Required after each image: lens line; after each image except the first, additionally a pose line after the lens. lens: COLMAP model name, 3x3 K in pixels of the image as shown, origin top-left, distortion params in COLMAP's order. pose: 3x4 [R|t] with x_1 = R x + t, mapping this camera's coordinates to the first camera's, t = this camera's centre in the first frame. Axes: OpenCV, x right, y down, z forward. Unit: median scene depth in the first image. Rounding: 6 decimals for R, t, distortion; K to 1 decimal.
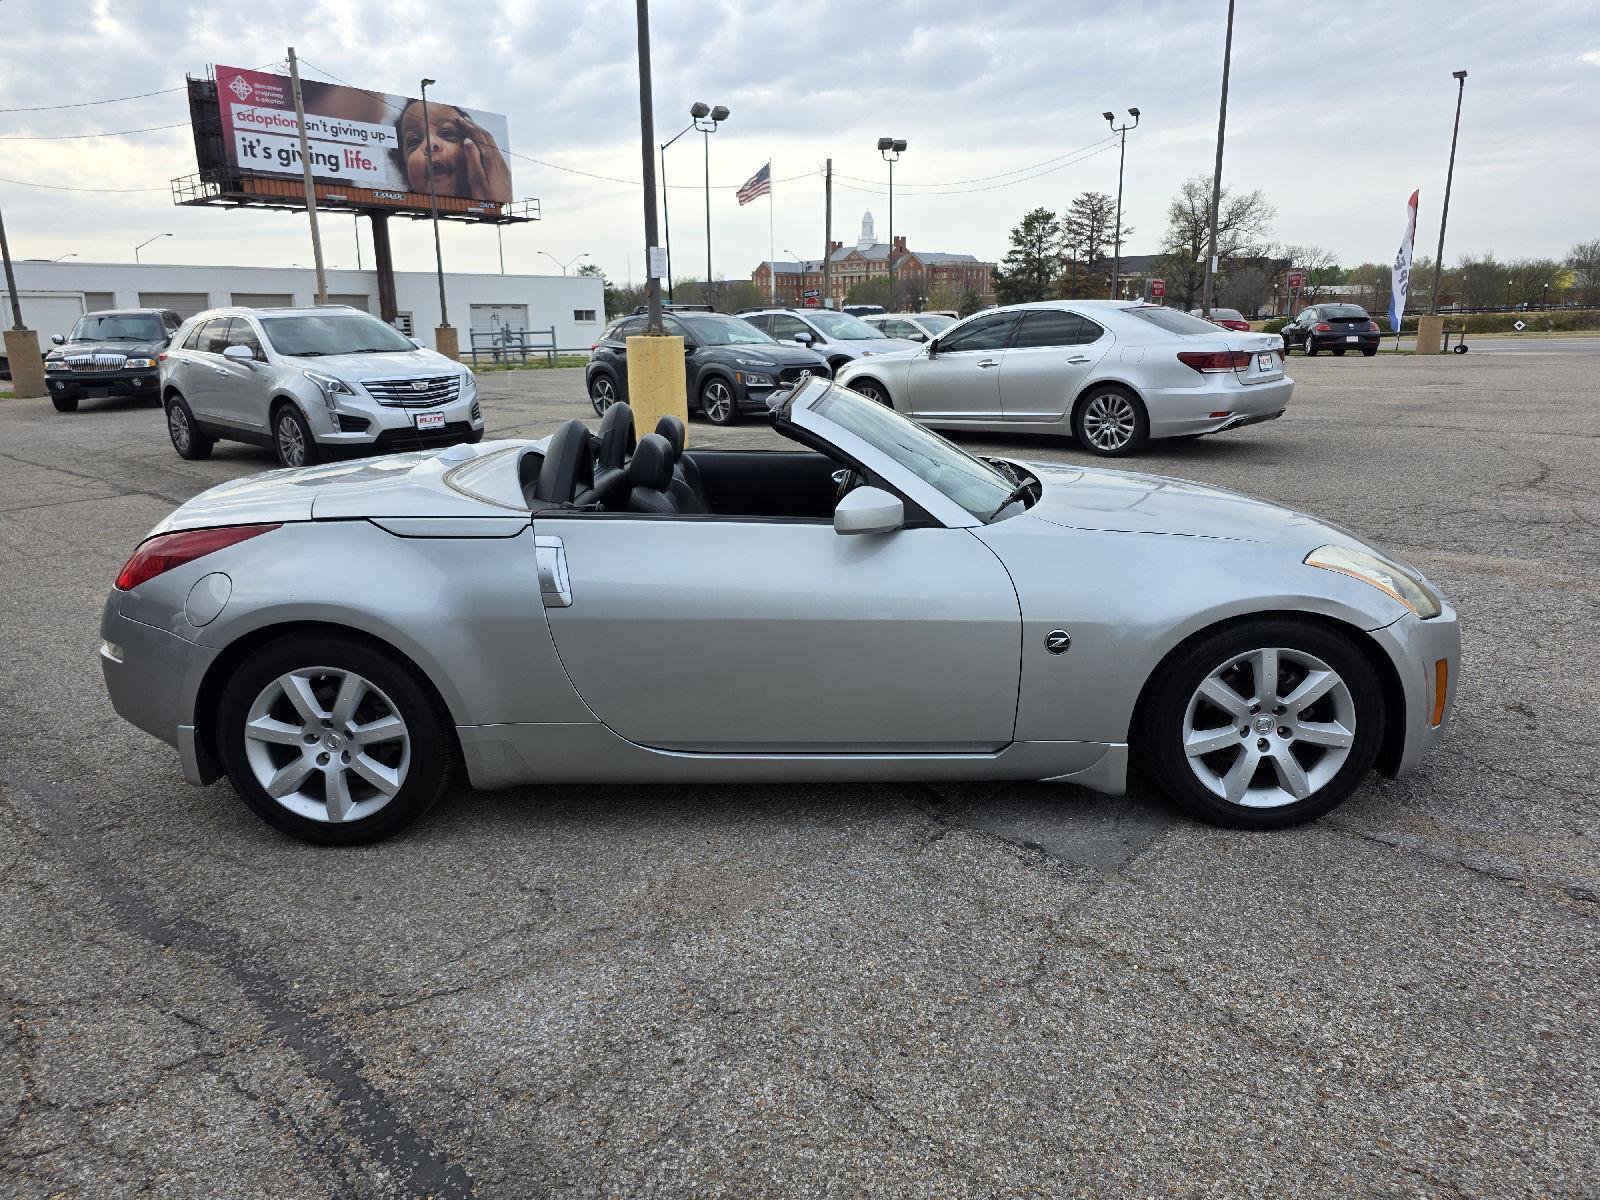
lens RADIAL K [[1070.3, 0, 798.5], [0, 1070.3, 607.1], [0, 0, 1]] dist [0.030531, -0.022265]
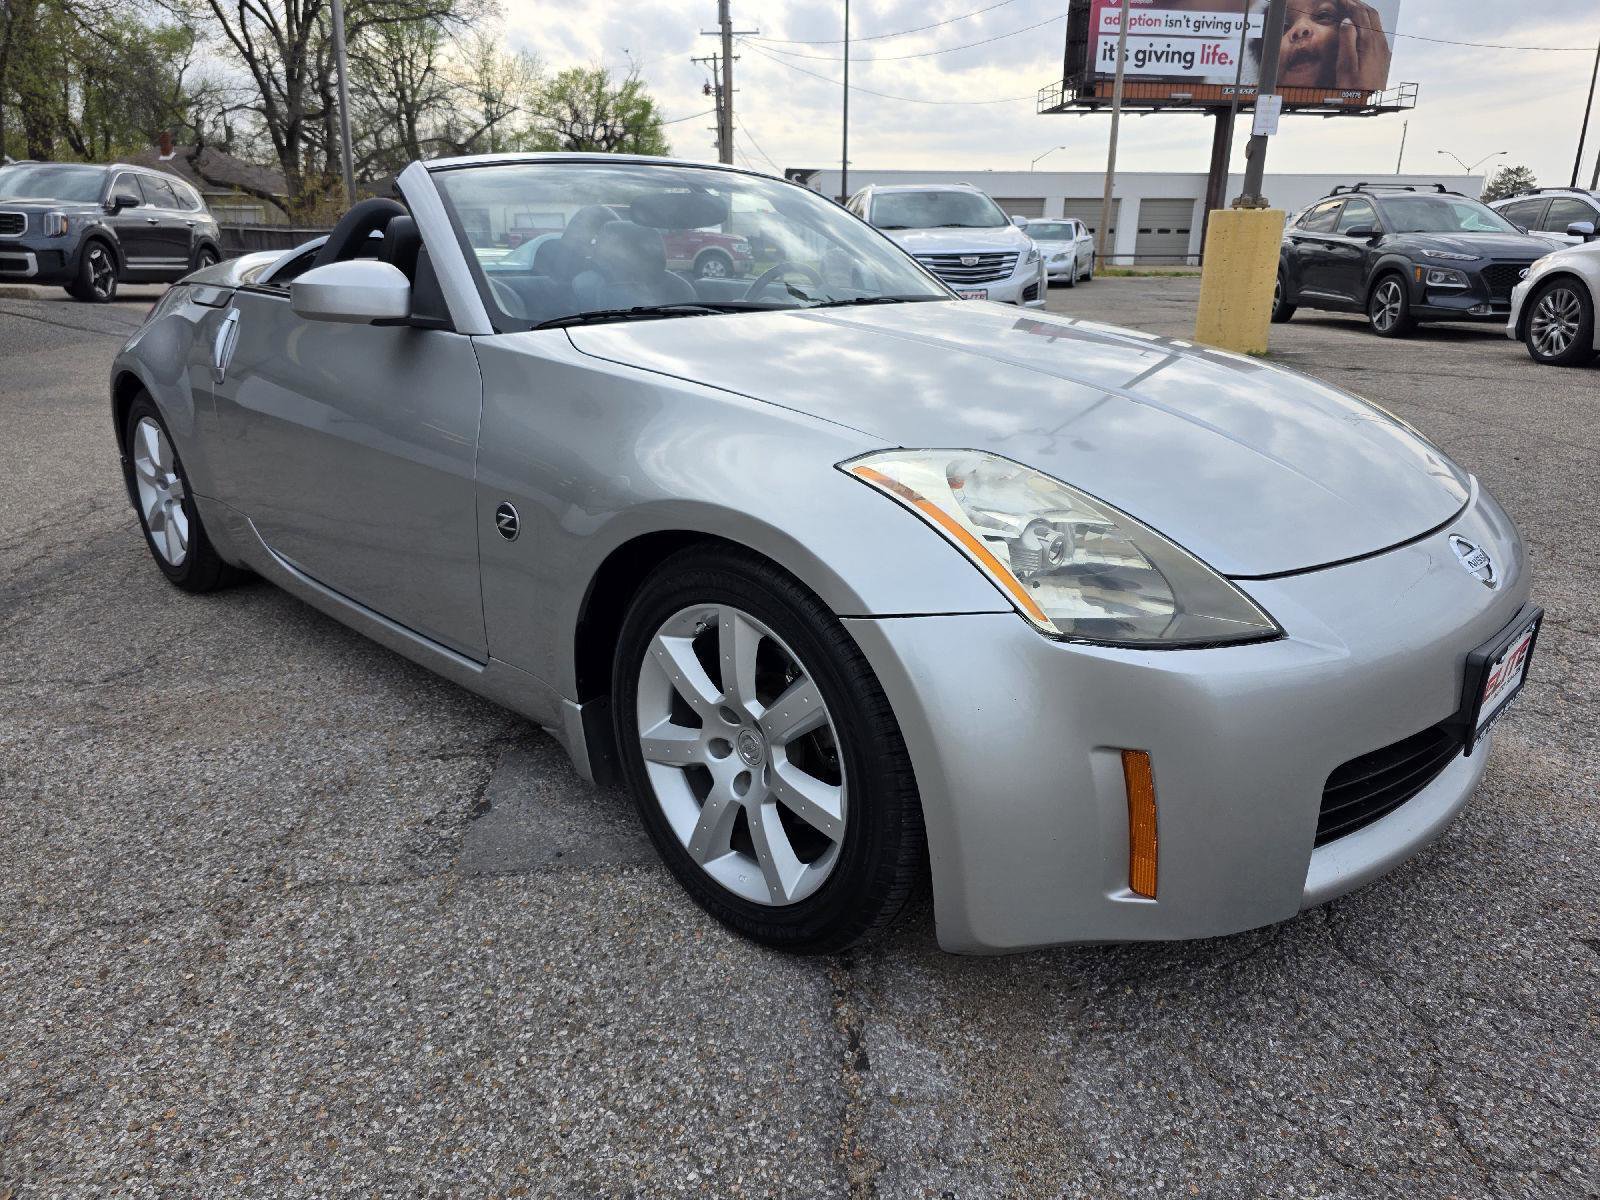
lens RADIAL K [[1070.0, 0, 800.0], [0, 1070.0, 600.0], [0, 0, 1]] dist [0.028208, -0.019480]
pose [[0.741978, 0.233149, -0.628578, 0.708073], [-0.188853, 0.972301, 0.137717, -0.039915], [0.643275, 0.016526, 0.765457, 0.540706]]
